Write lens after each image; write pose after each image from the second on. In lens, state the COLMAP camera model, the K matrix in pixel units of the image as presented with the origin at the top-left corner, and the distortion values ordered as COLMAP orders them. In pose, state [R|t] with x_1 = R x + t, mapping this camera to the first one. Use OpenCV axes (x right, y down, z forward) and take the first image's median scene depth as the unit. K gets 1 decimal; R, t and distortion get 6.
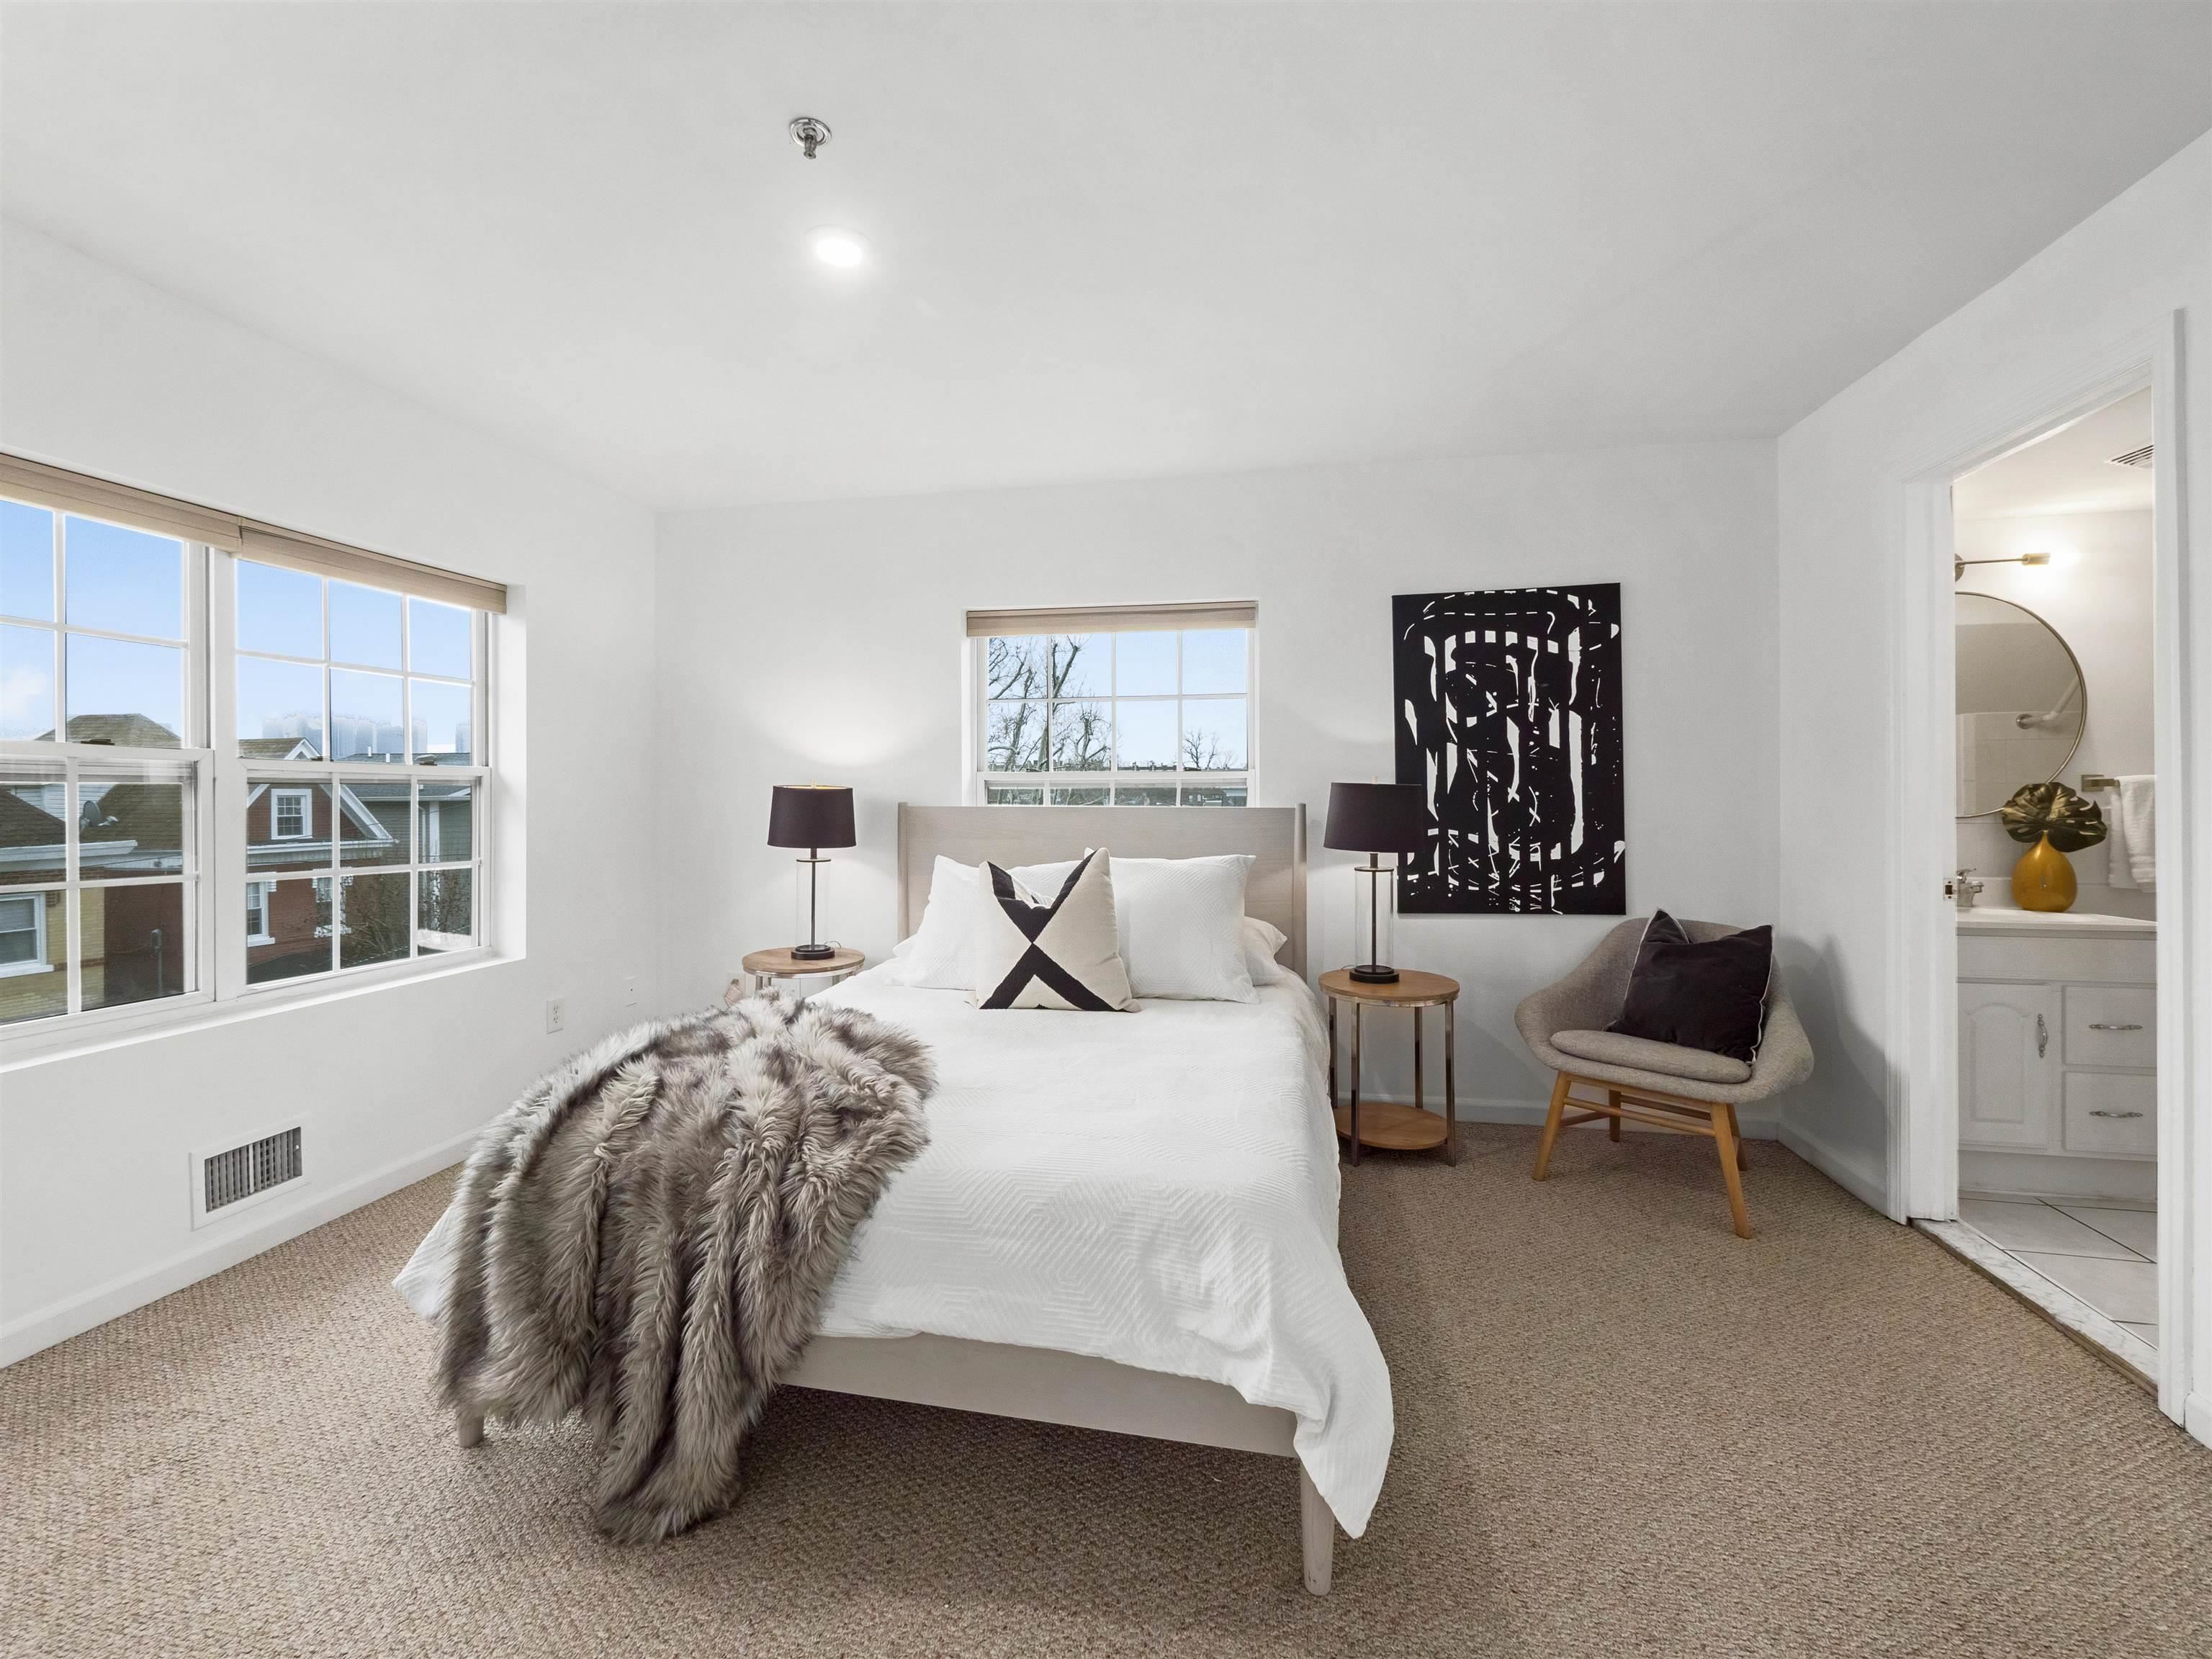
lens RADIAL K [[930.2, 0, 1113.4], [0, 930.2, 812.9], [0, 0, 1]] dist [-0.001680, 0.000026]
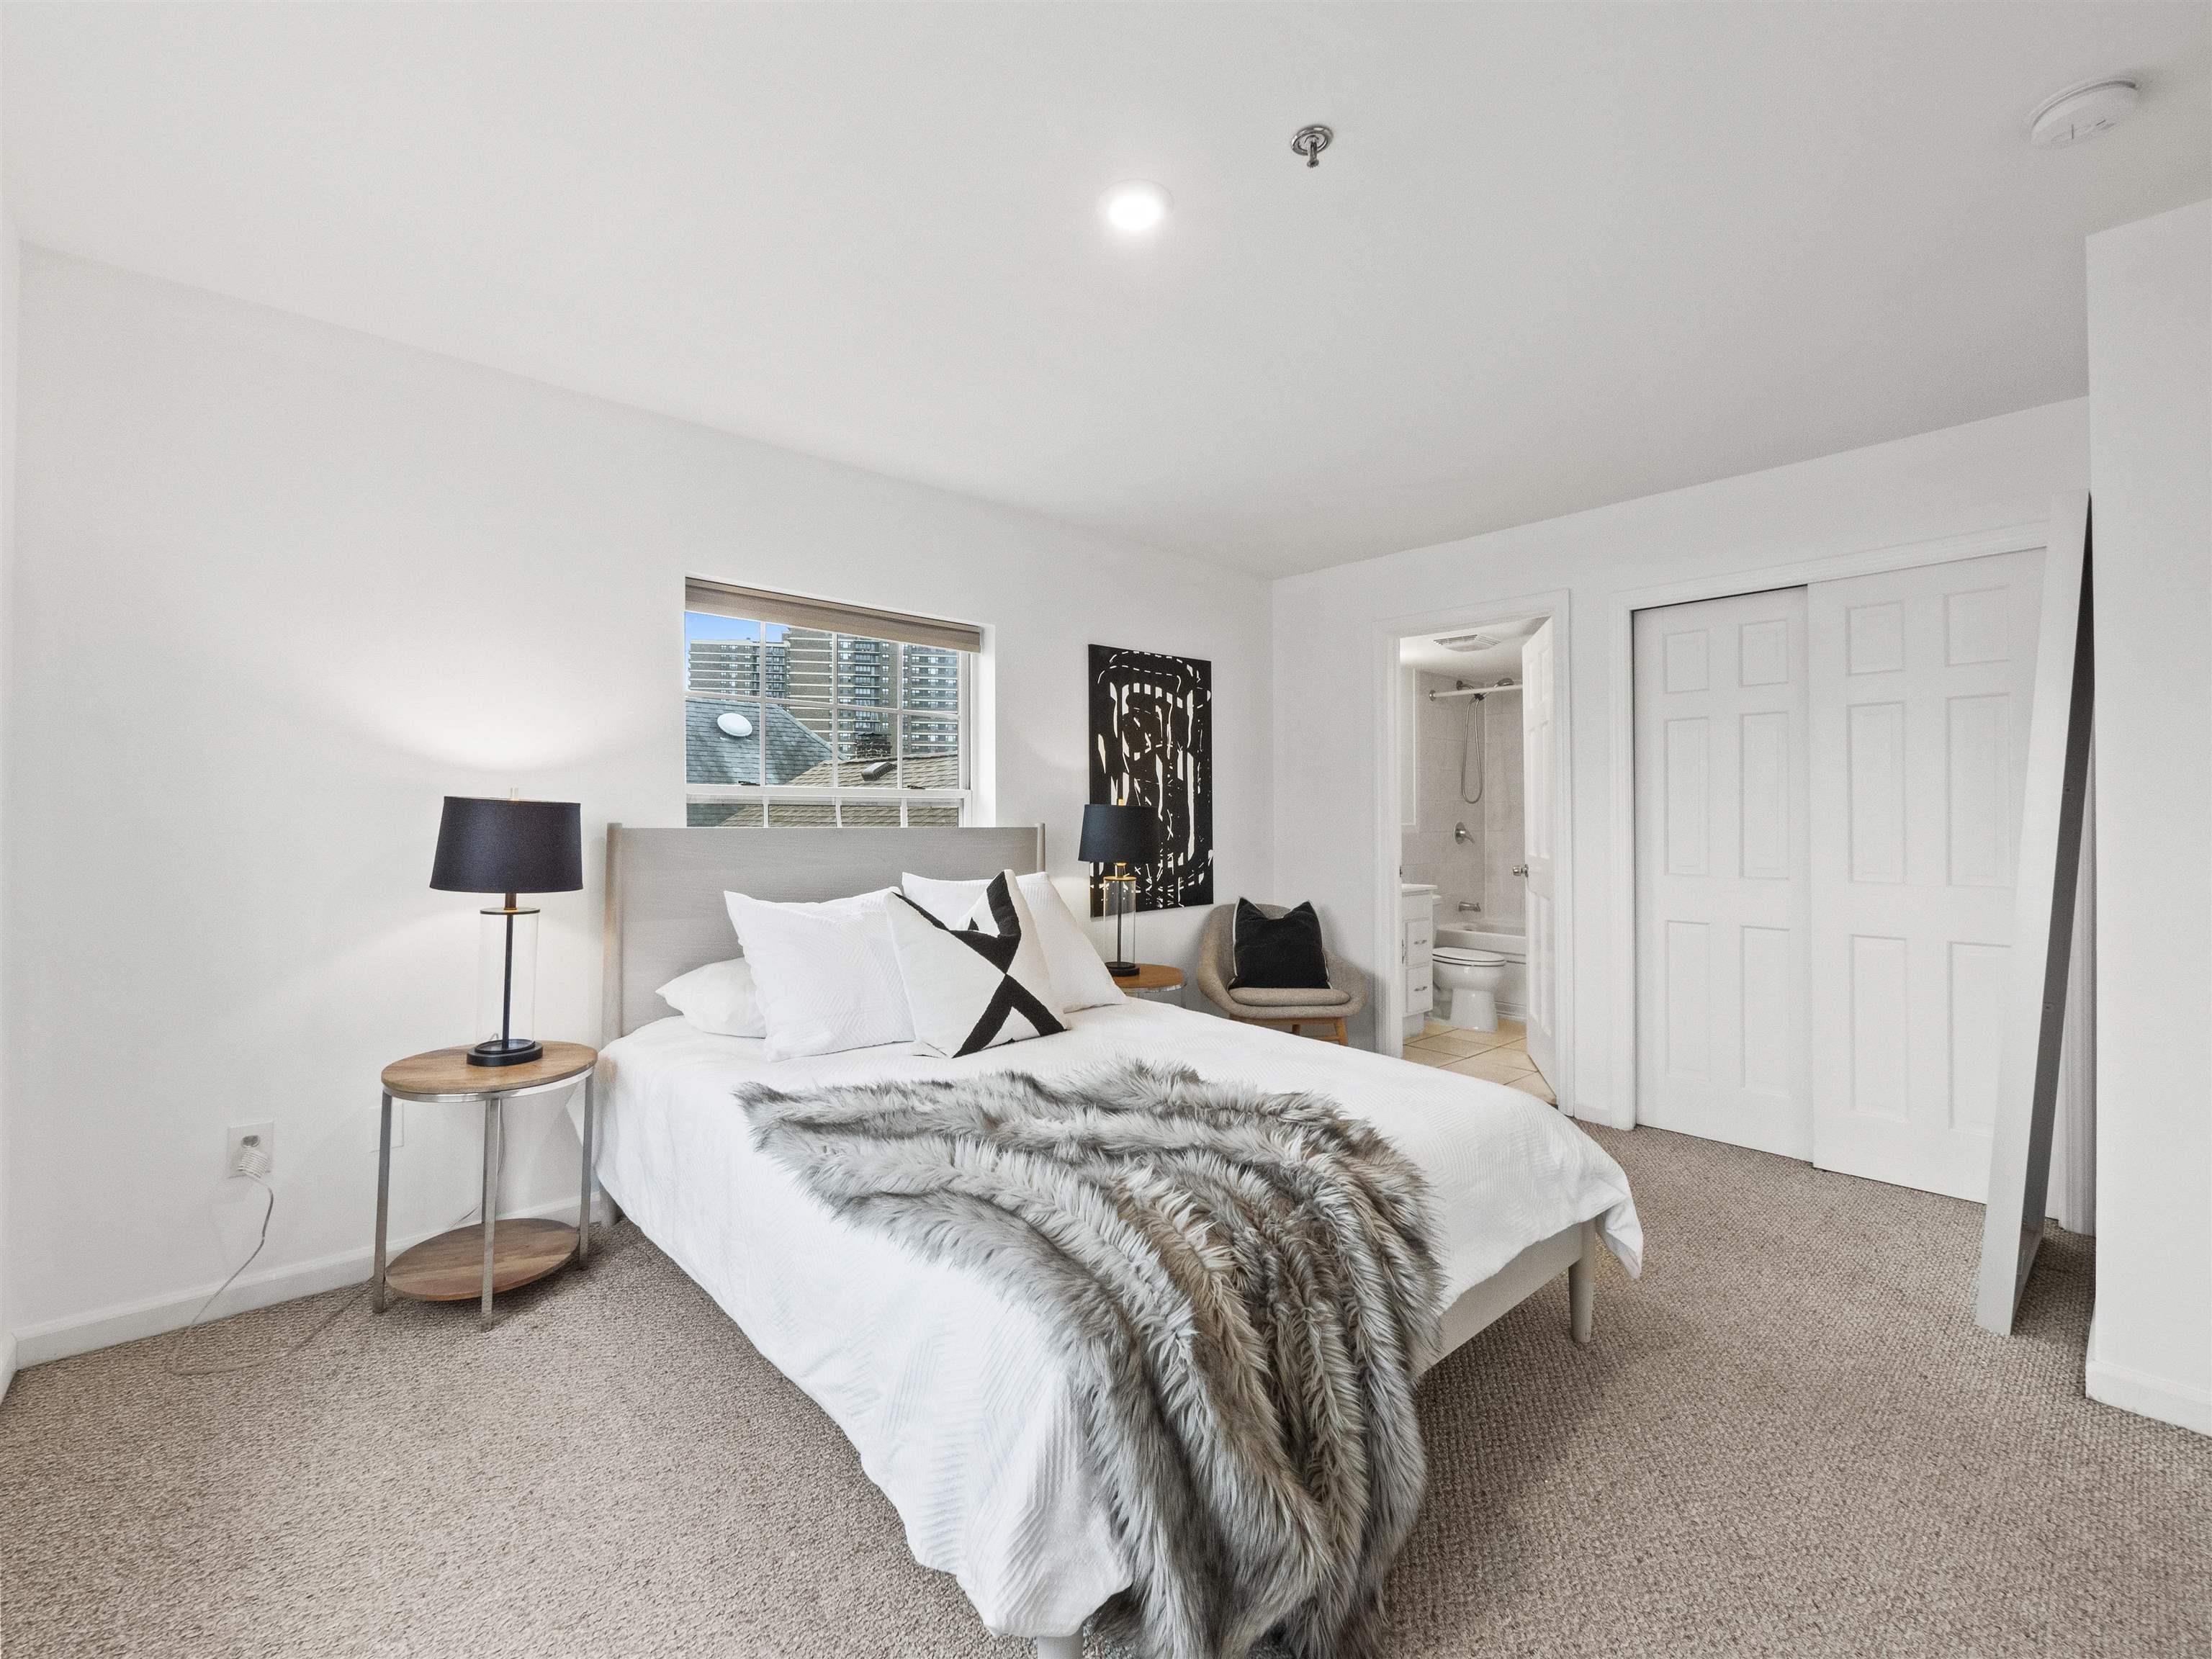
lens RADIAL K [[930.2, 0, 1106.0], [0, 930.2, 819.4], [0, 0, 1]] dist [-0.001680, 0.000026]
pose [[0.609881, 0.000278, 0.792493, -0.621705], [0.007020, 0.999959, -0.005752, -0.007760], [-0.792462, 0.009071, 0.609854, 0.283122]]
